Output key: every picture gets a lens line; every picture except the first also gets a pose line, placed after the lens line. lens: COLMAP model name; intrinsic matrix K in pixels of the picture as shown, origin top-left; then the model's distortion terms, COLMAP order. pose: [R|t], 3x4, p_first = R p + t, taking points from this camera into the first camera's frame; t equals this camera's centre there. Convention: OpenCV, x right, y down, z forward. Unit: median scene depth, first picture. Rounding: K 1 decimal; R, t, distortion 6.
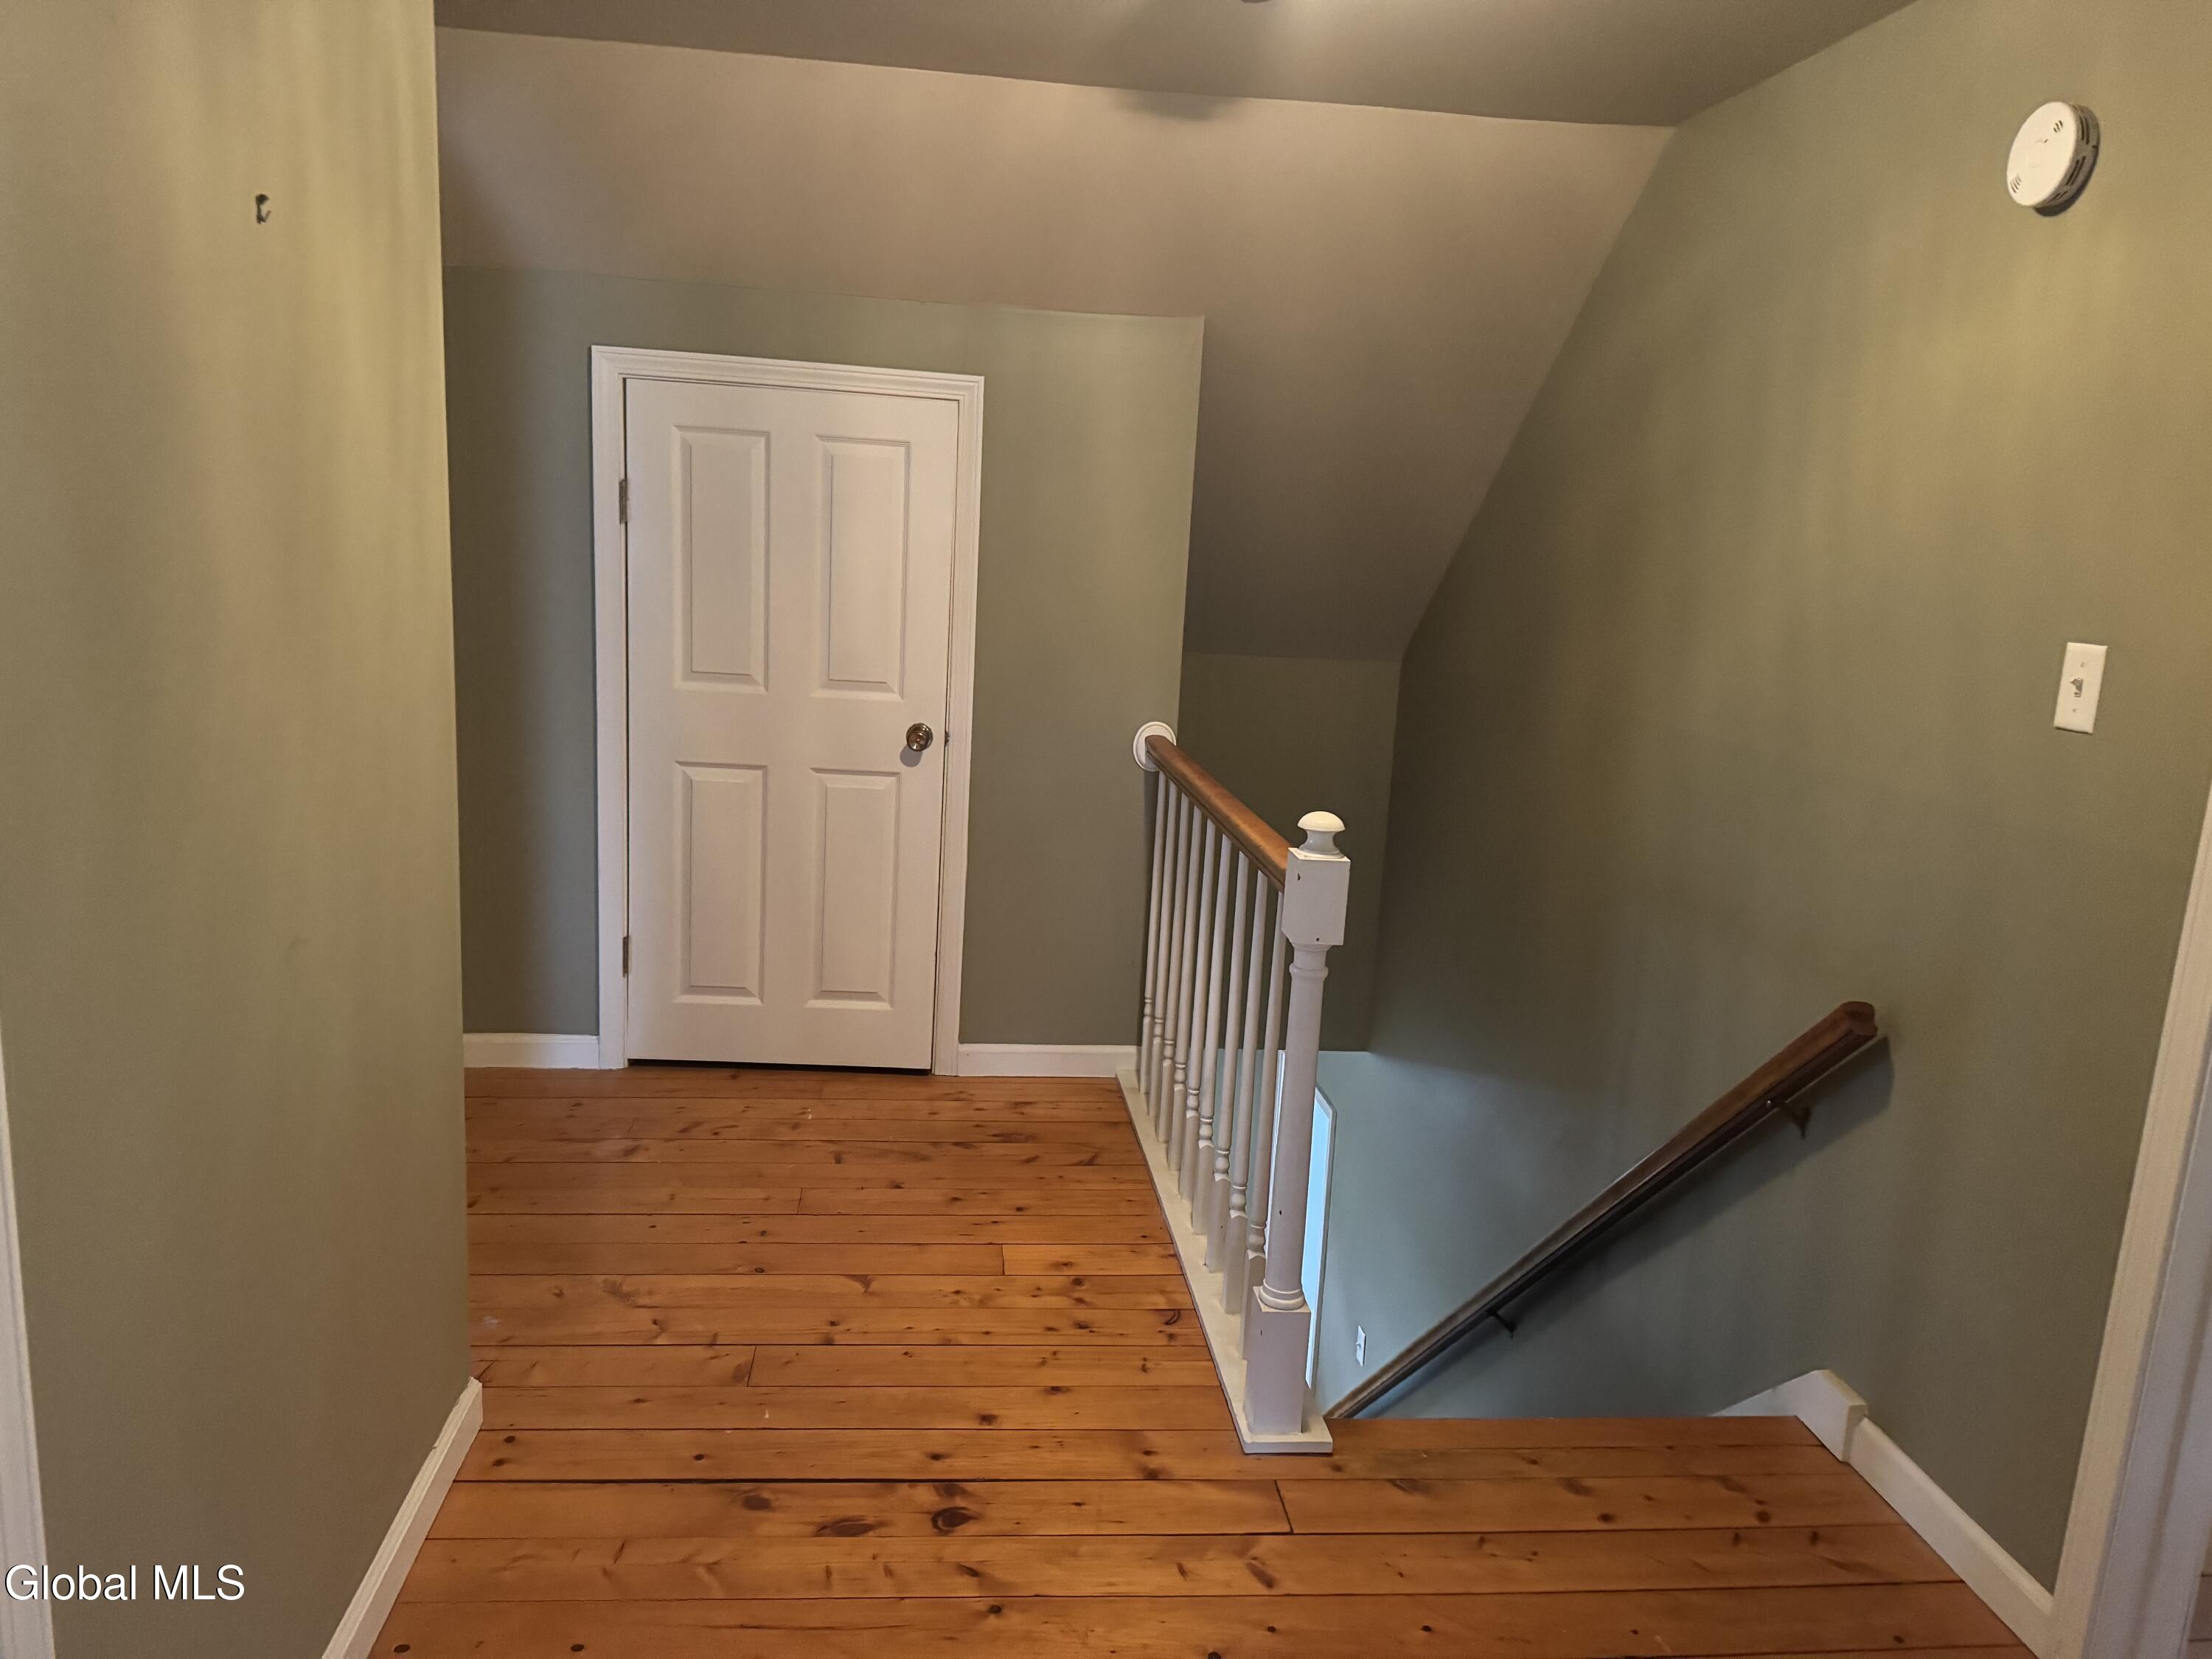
lens RADIAL K [[1549.7, 0, 1098.0], [0, 1549.7, 810.6], [0, 0, 1]] dist [0.122912, -0.000687]
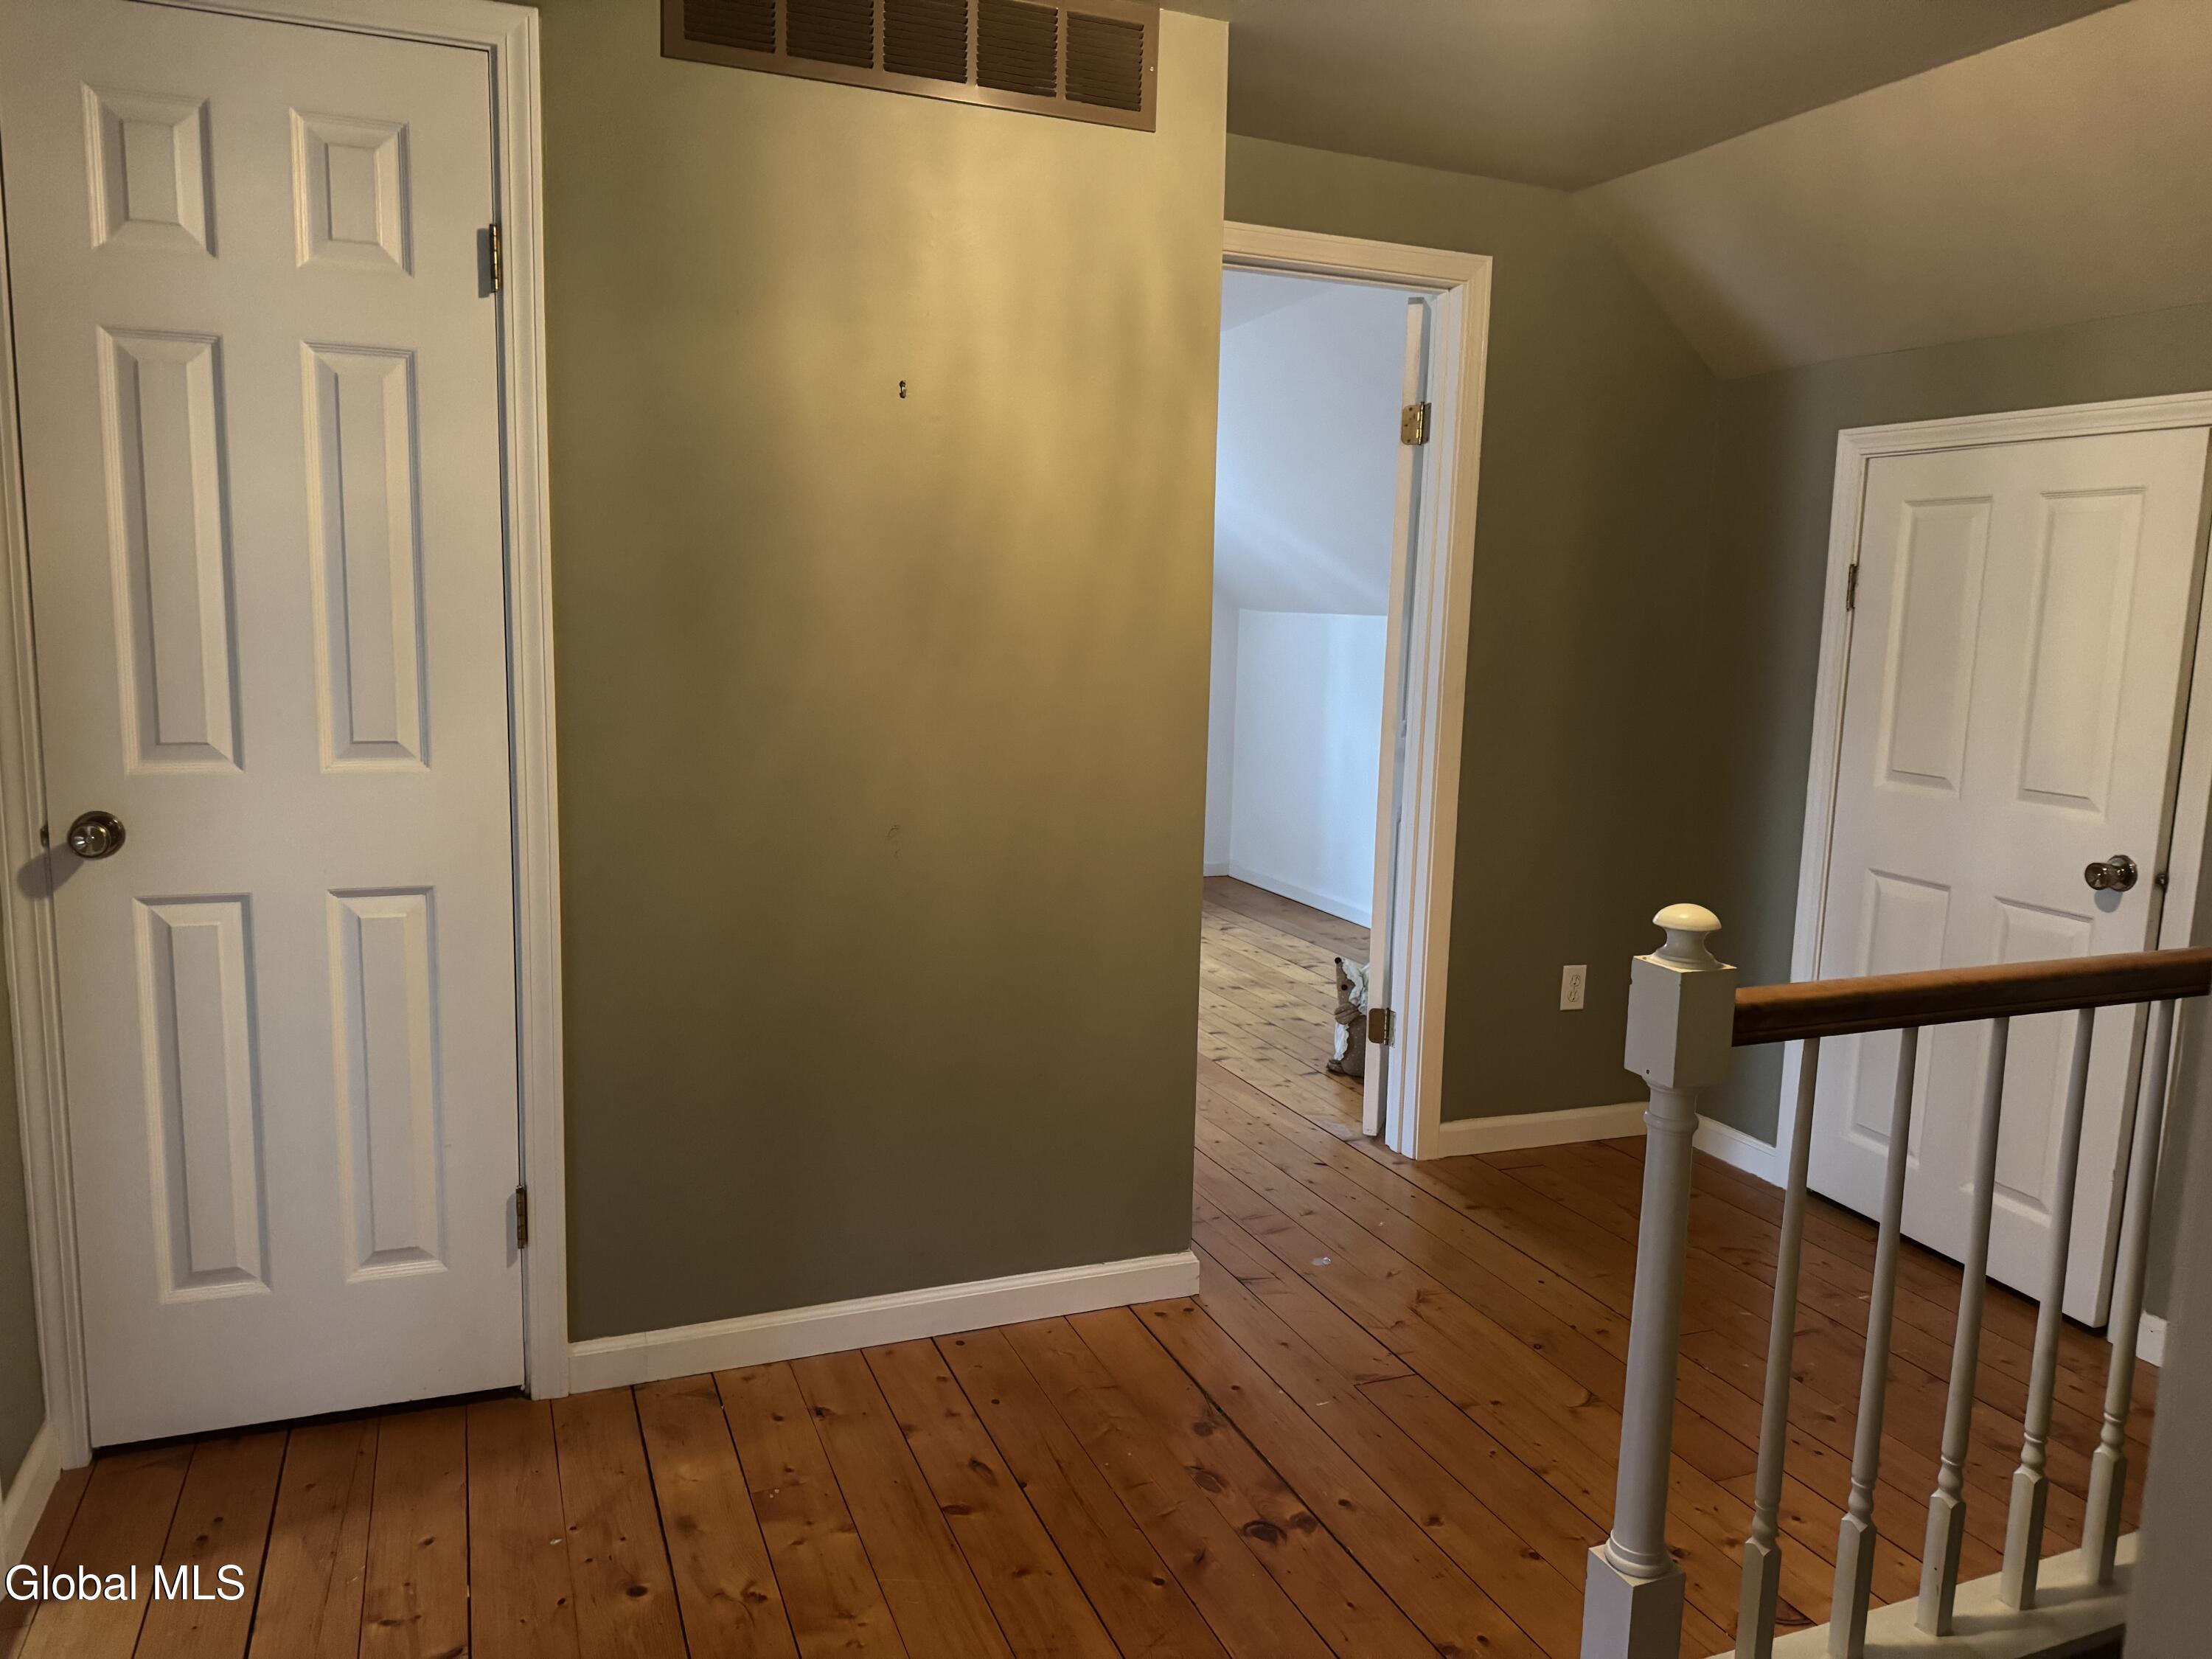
lens RADIAL K [[1565.9, 0, 1106.0], [0, 1565.9, 829.5], [0, 0, 1]] dist [-0.003912, -0.000474]
pose [[0.287957, 0.092567, -0.953159, 0.476728], [-0.184072, 0.982108, 0.039769, -0.008776], [0.939786, 0.163998, 0.299844, 0.323182]]
